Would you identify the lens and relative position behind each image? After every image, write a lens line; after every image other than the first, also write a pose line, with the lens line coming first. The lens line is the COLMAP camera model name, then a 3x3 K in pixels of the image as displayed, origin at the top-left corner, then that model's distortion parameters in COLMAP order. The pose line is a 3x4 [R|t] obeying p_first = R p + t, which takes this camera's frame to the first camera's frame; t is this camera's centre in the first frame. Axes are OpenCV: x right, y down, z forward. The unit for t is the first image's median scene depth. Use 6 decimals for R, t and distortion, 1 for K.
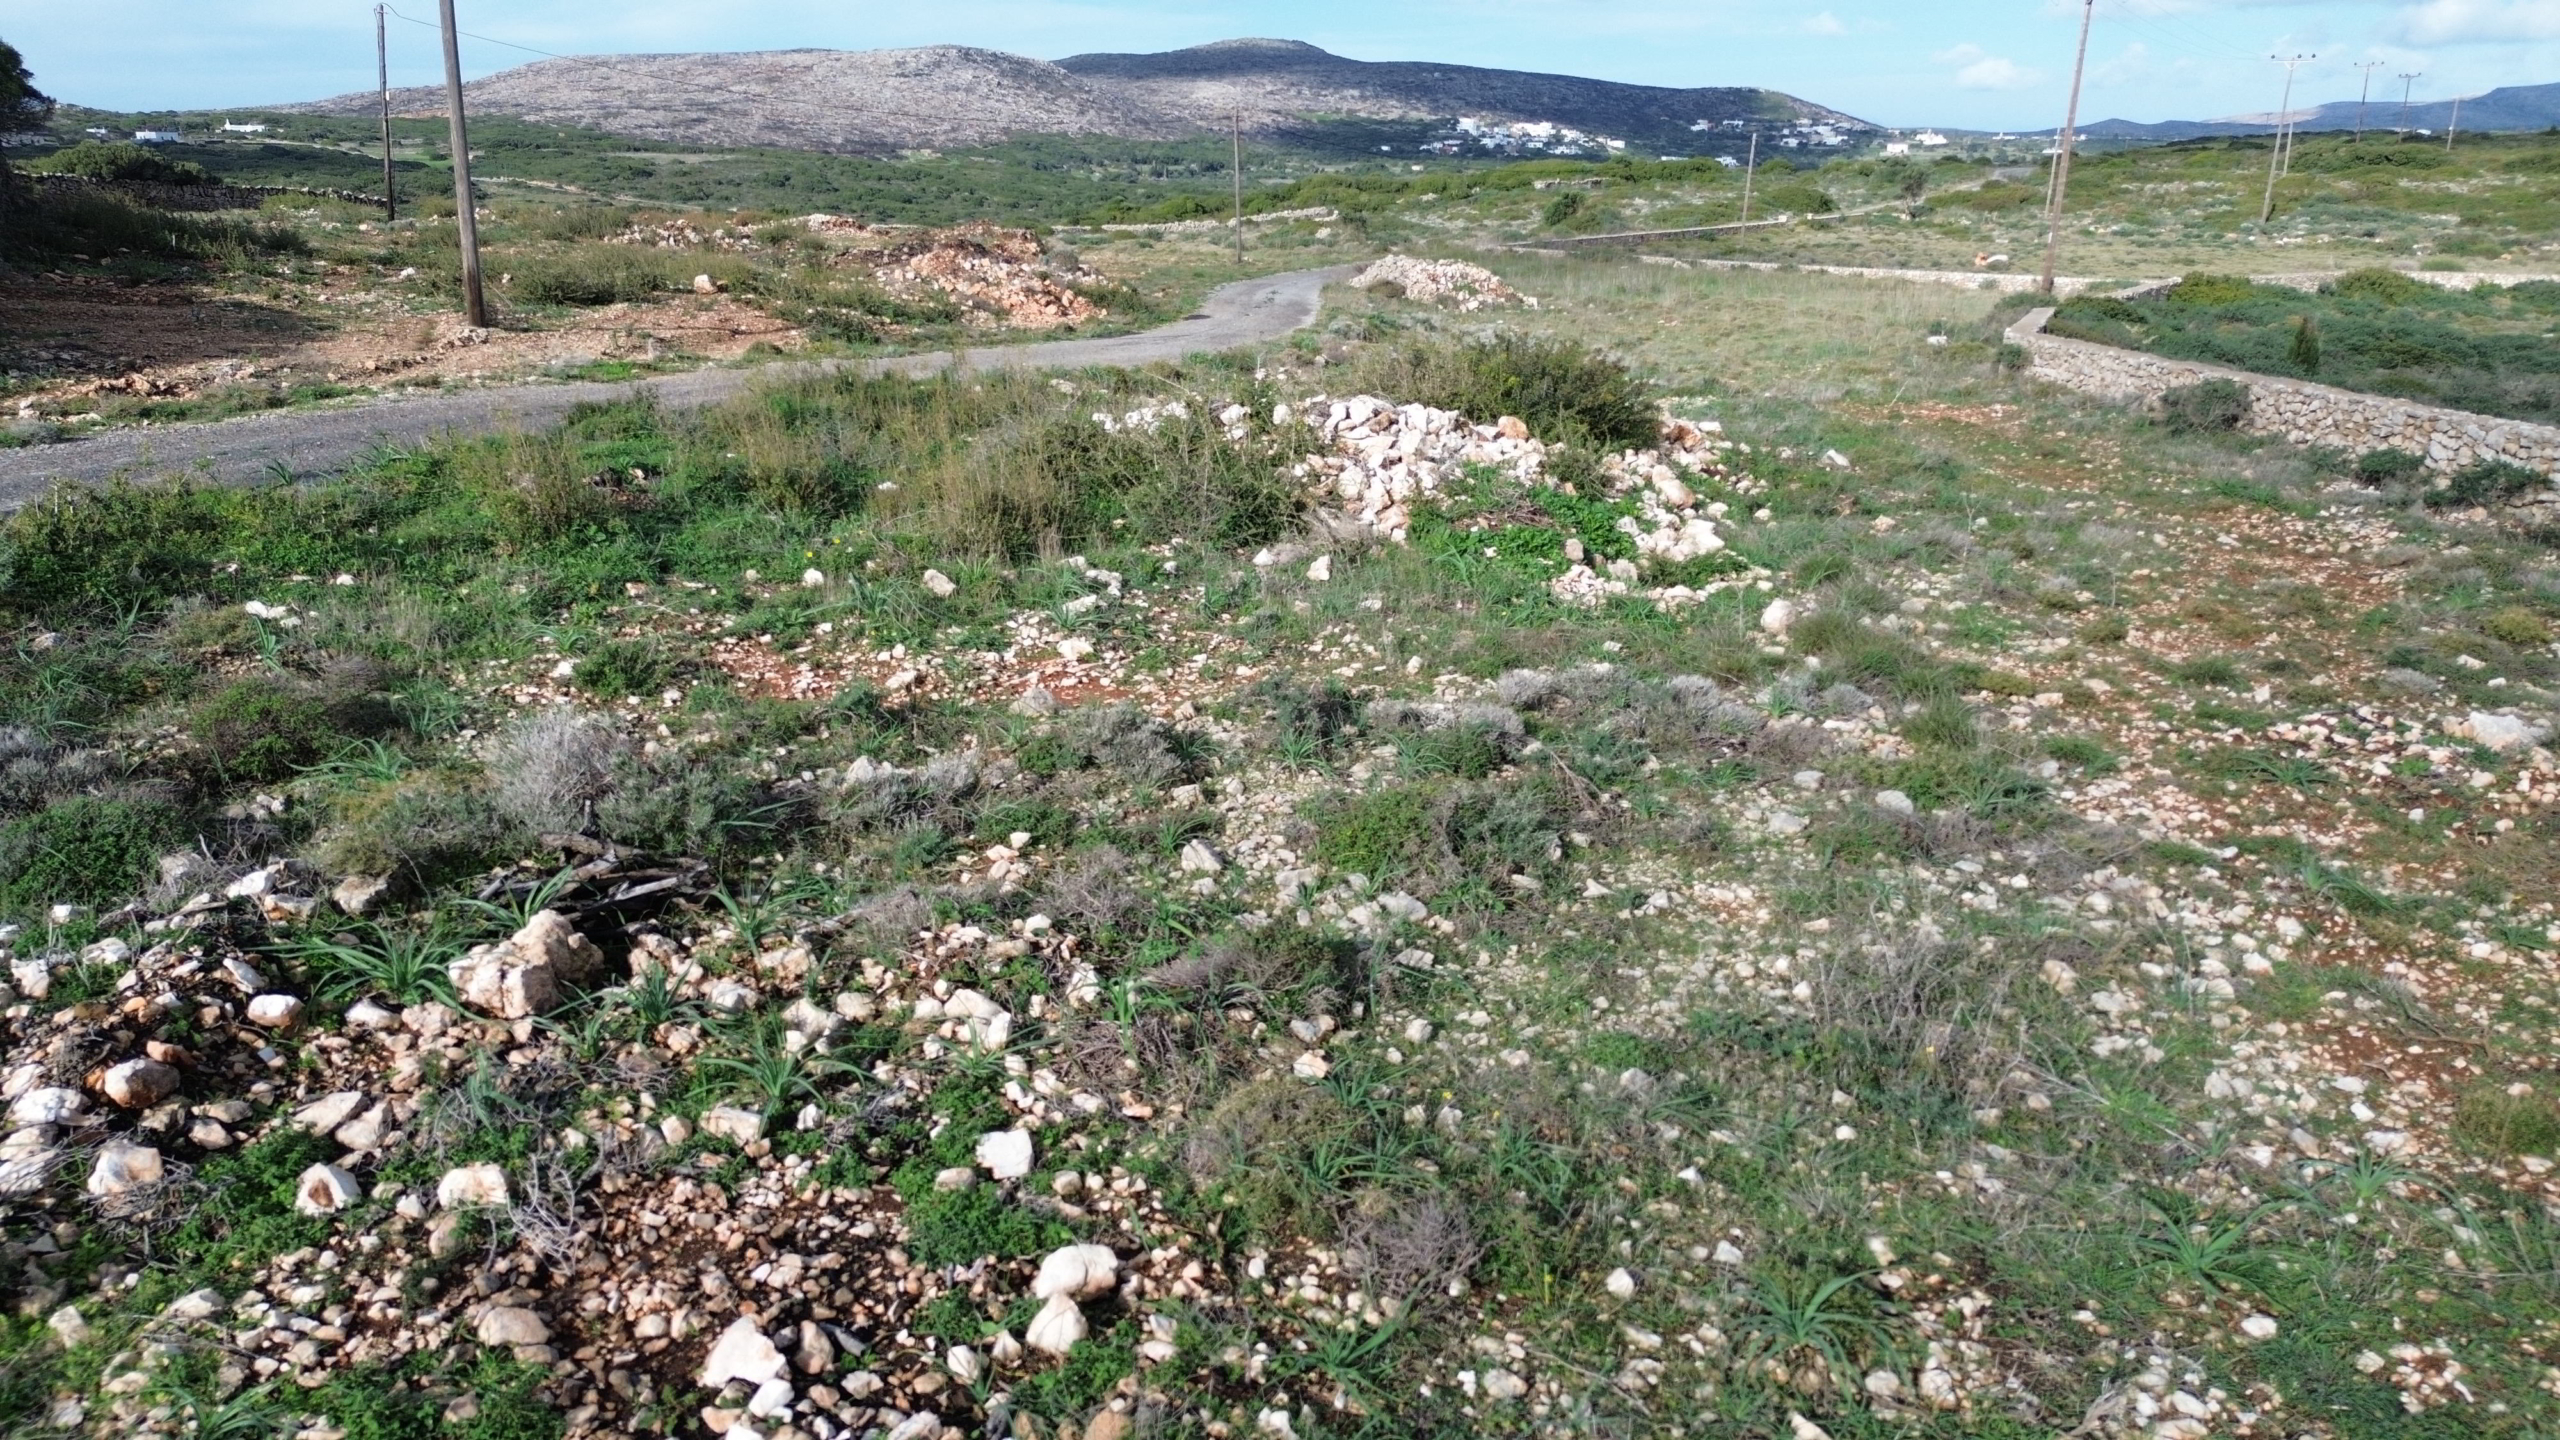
lens RADIAL K [[1803.5, 0, 1283.5], [0, 1803.5, 722.9], [0, 0, 1]] dist [0.072081, -0.061000]
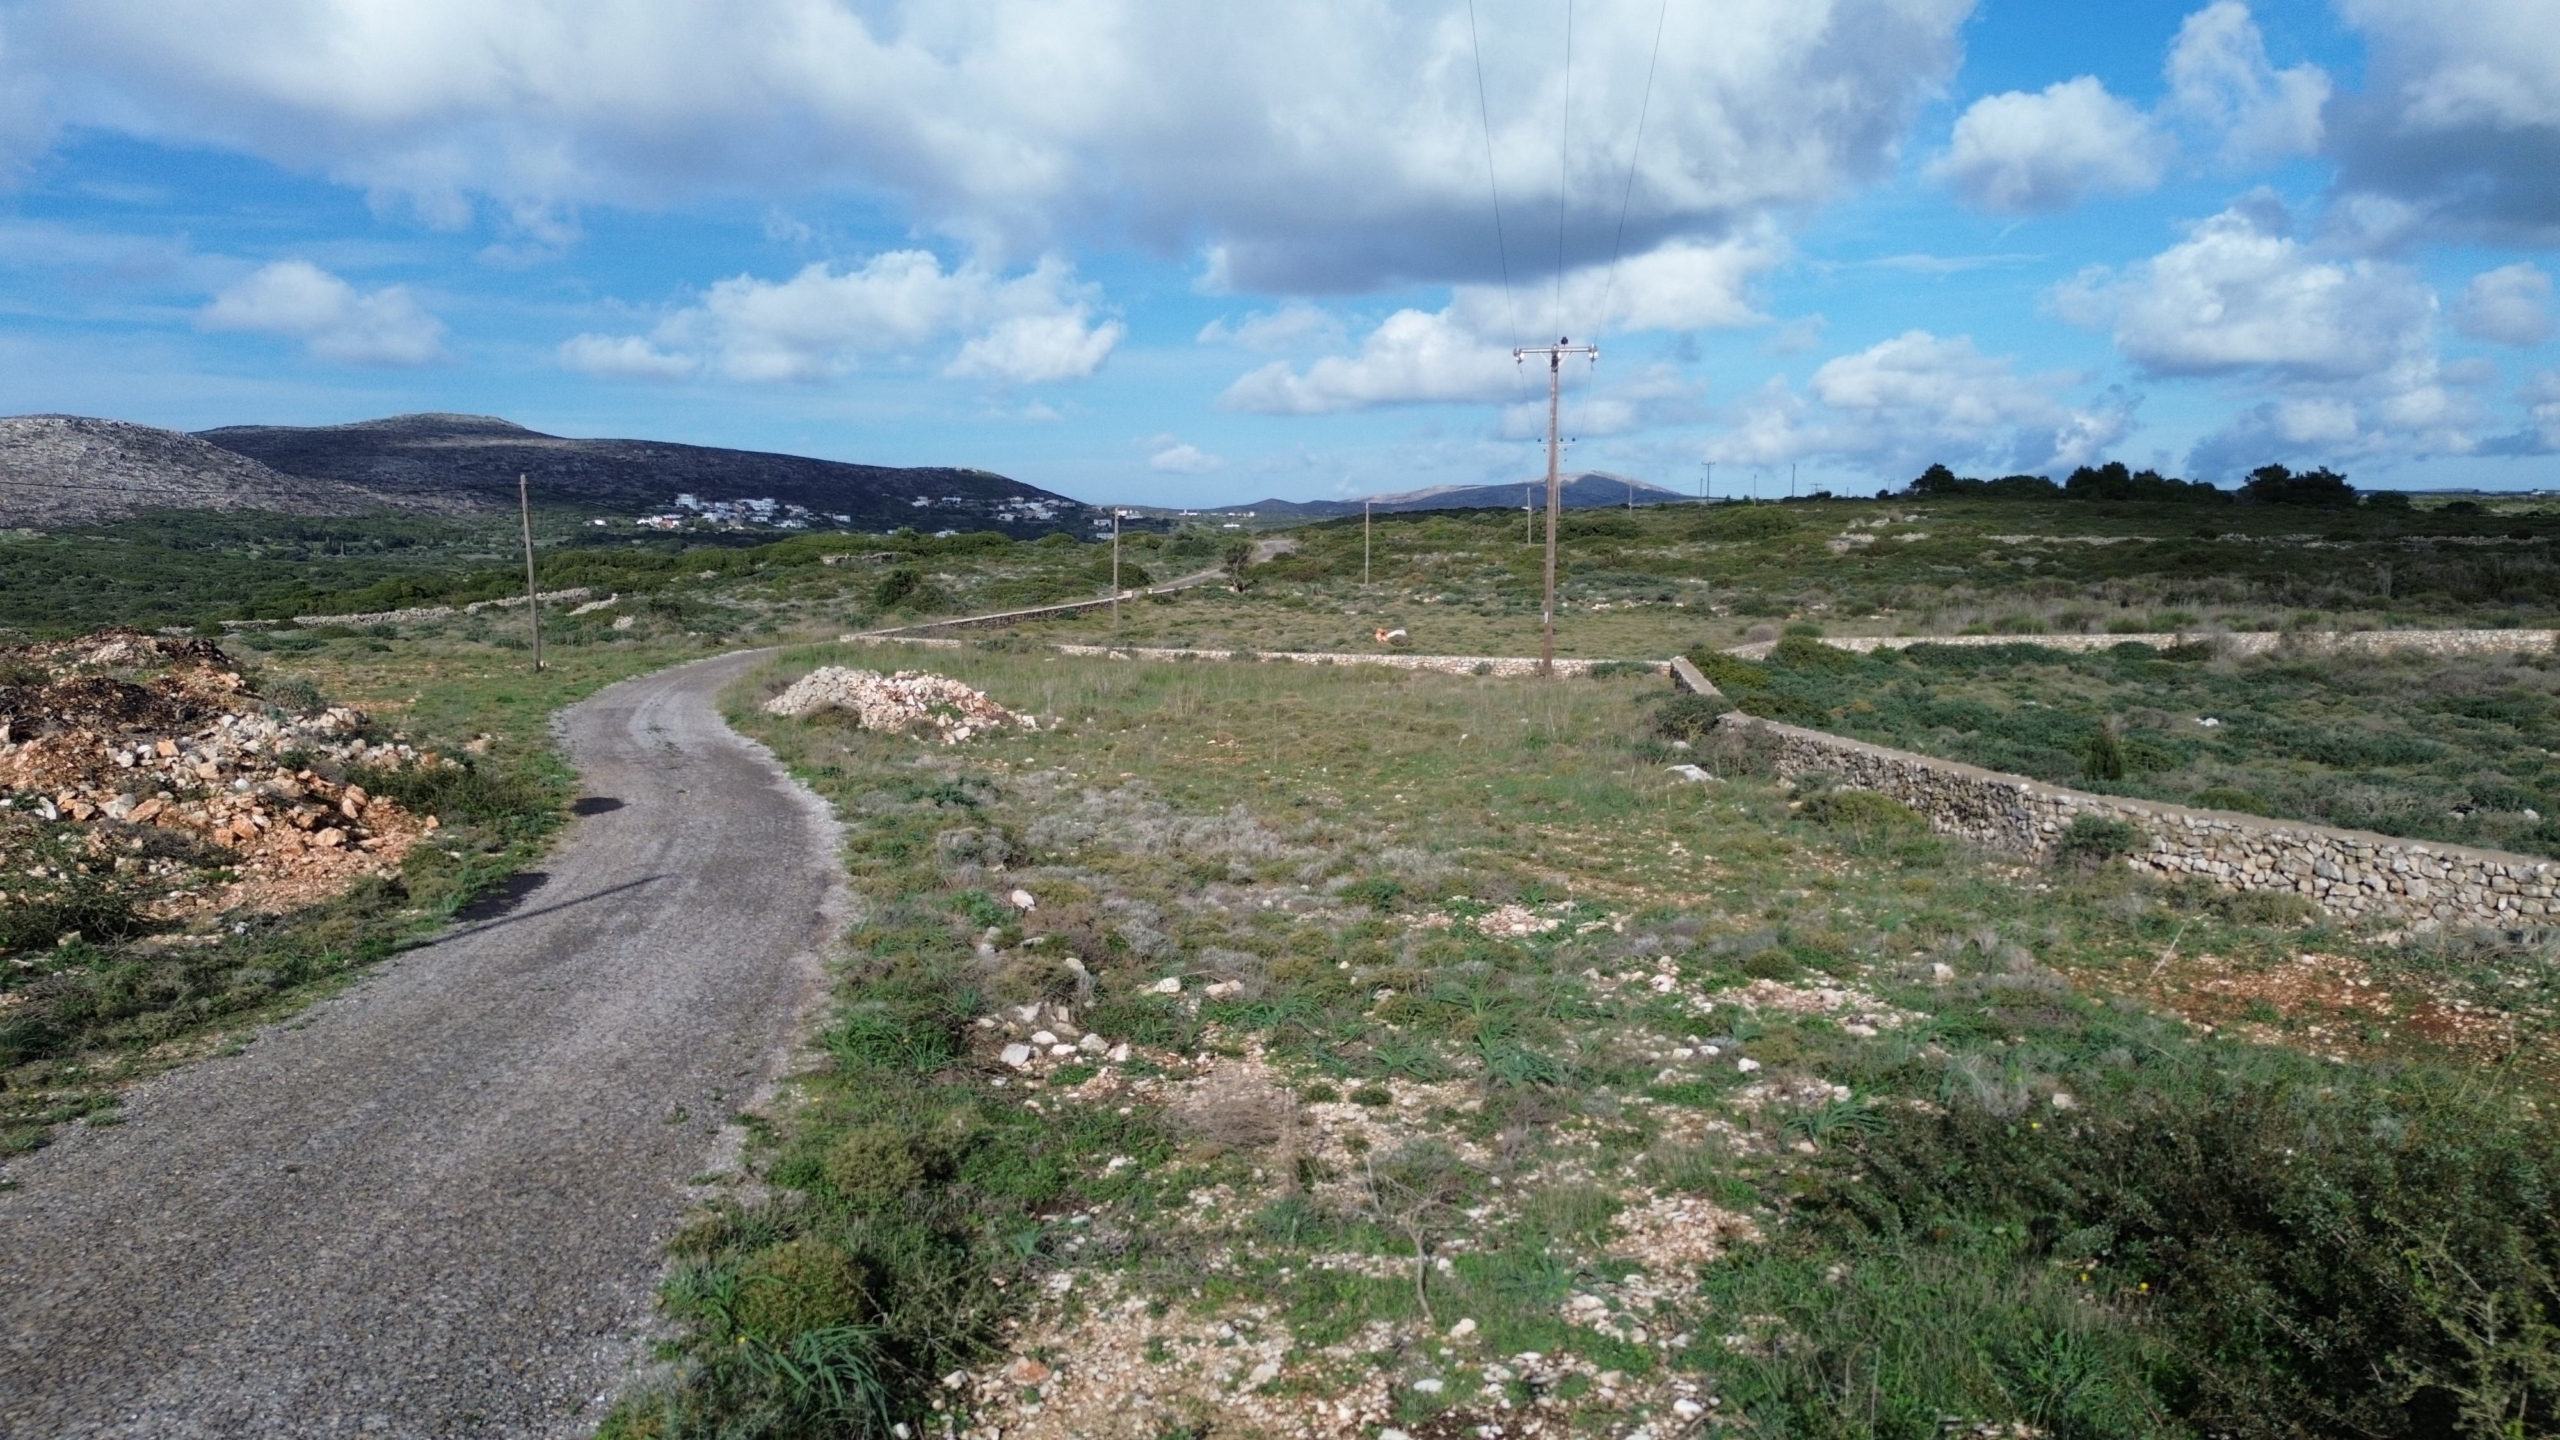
lens RADIAL K [[1803.5, 0, 1280.5], [0, 1803.5, 704.8], [0, 0, 1]] dist [0.072081, -0.061000]
pose [[0.916309, -0.049296, 0.397425, -0.081042], [0.129288, 0.975670, -0.177067, -0.131814], [-0.379027, 0.213630, 0.900389, 0.412951]]
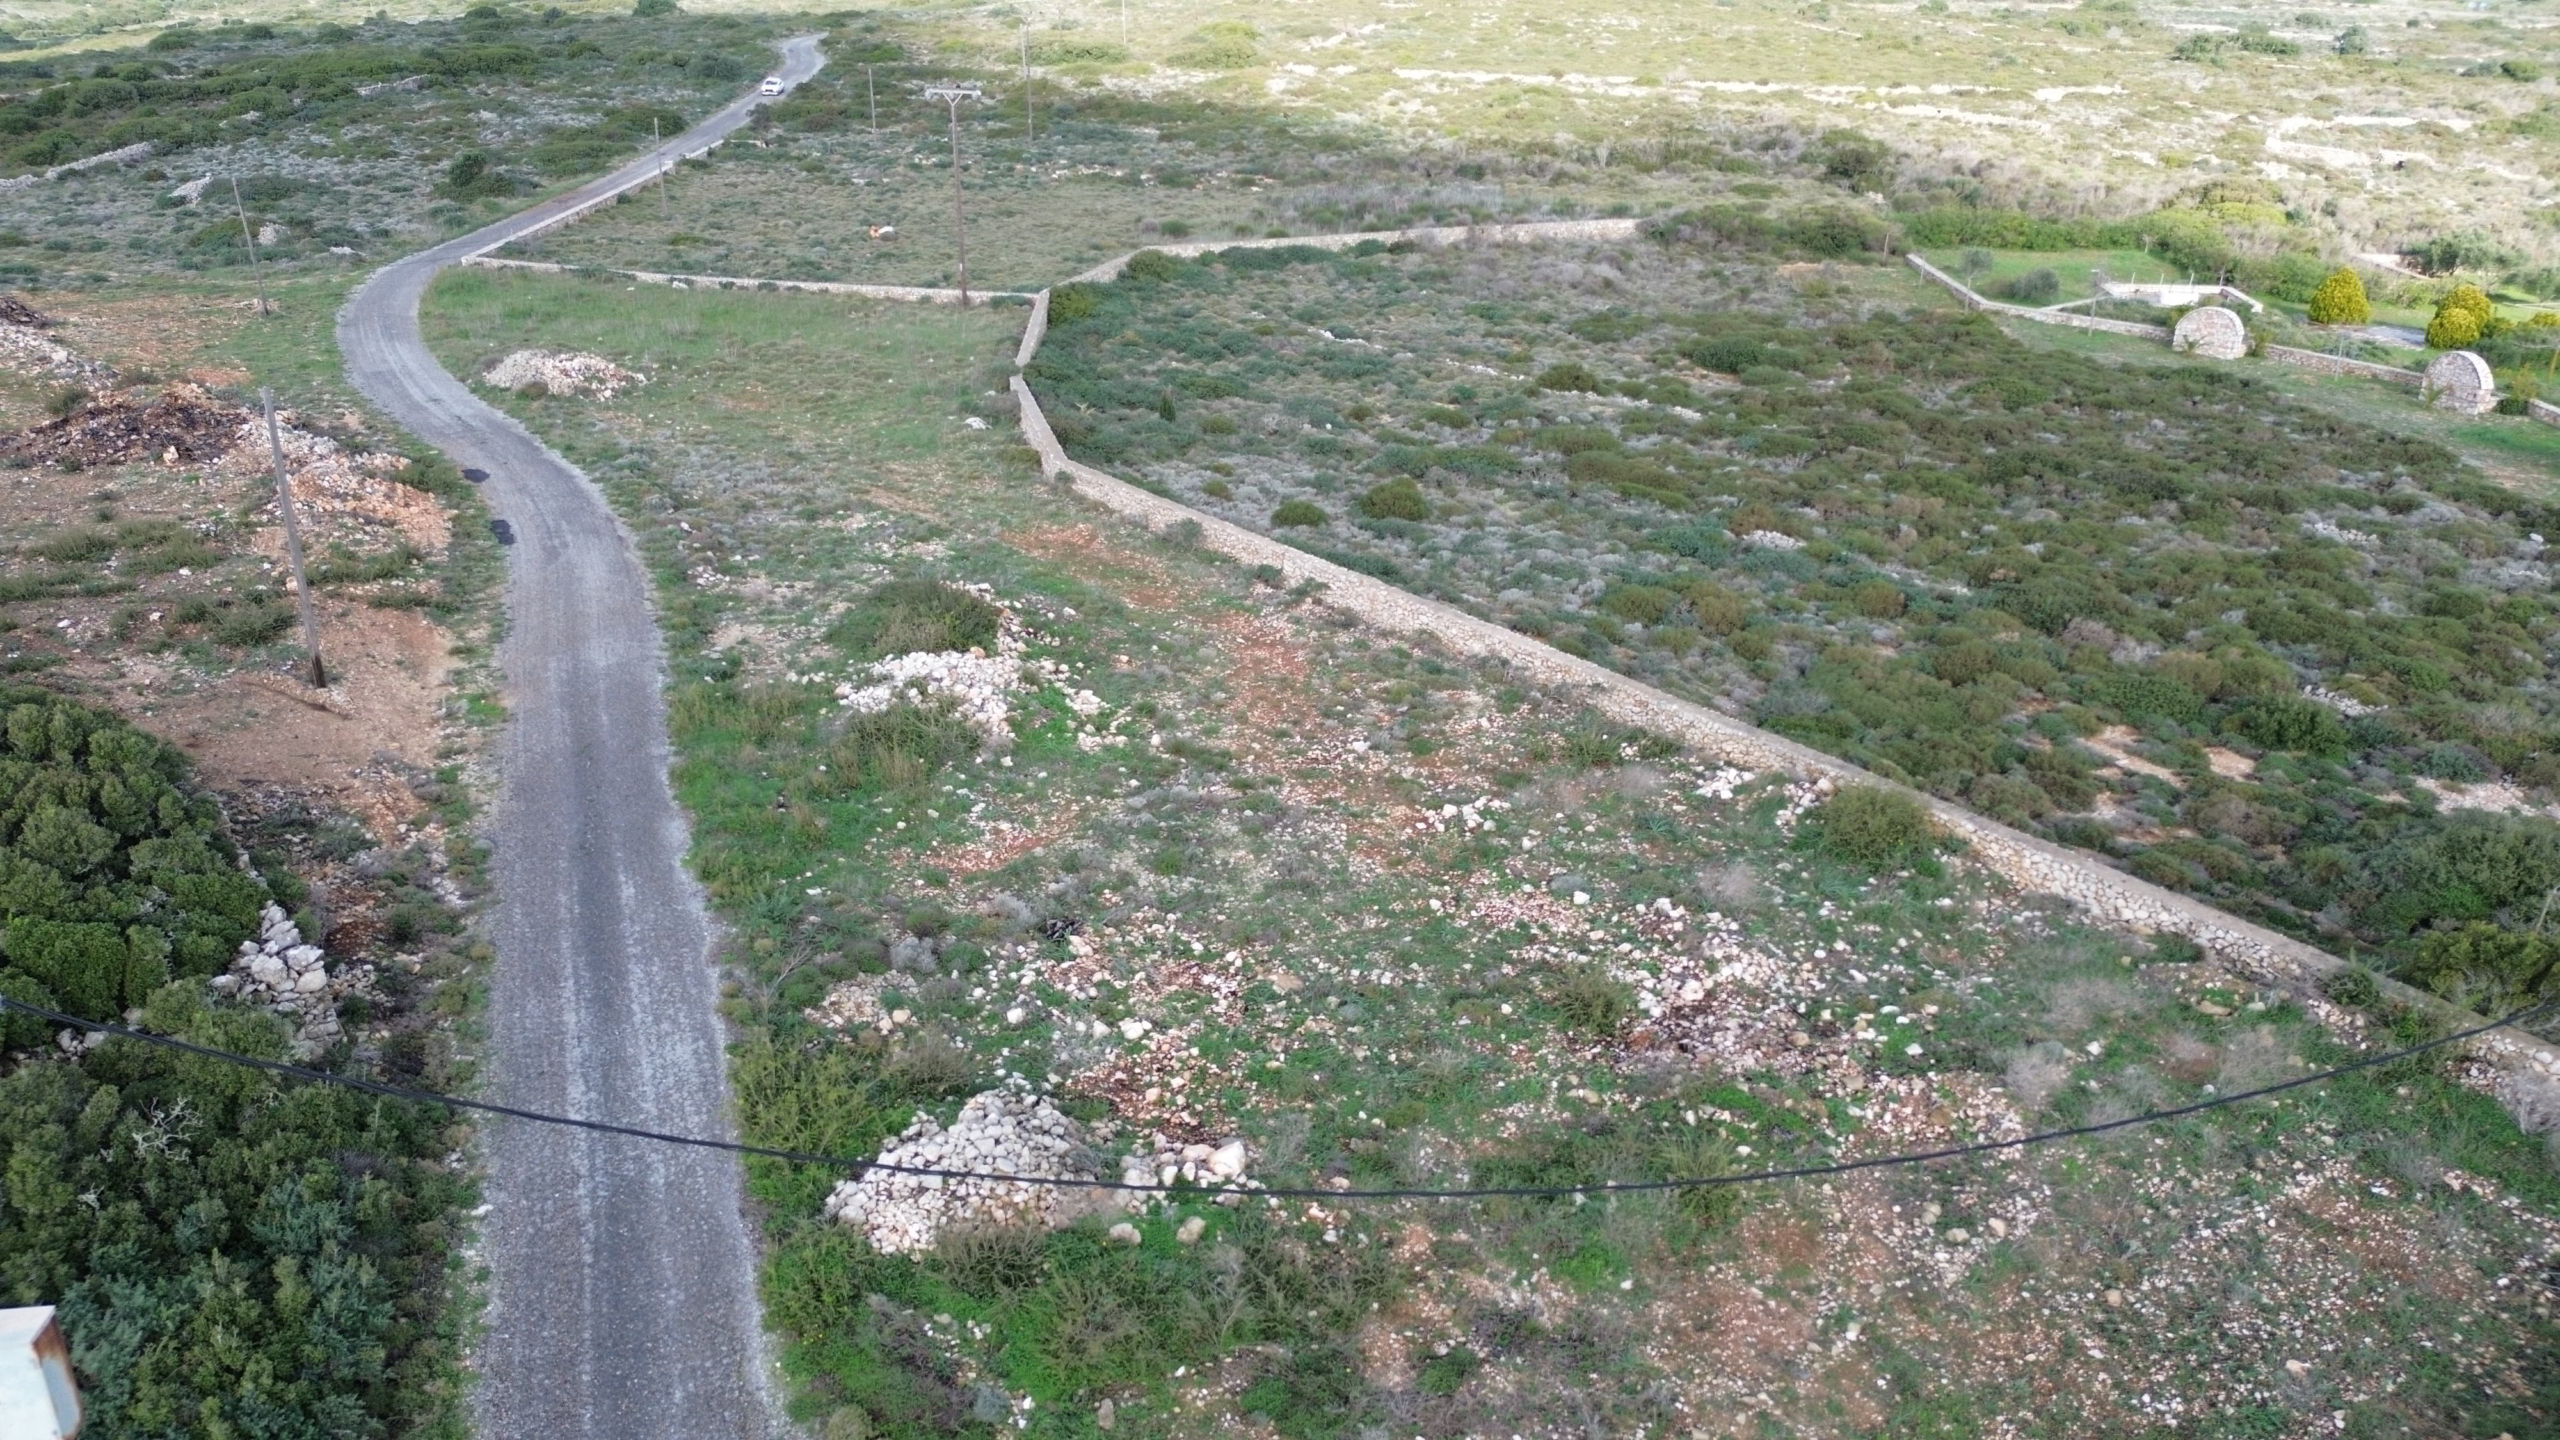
lens RADIAL K [[1803.5, 0, 1288.8], [0, 1803.5, 697.0], [0, 0, 1]] dist [0.072081, -0.061000]
pose [[0.798418, -0.232254, 0.555506, -0.377305], [0.175385, 0.972311, 0.154440, -0.175892], [-0.575994, -0.025880, 0.817044, -0.490422]]
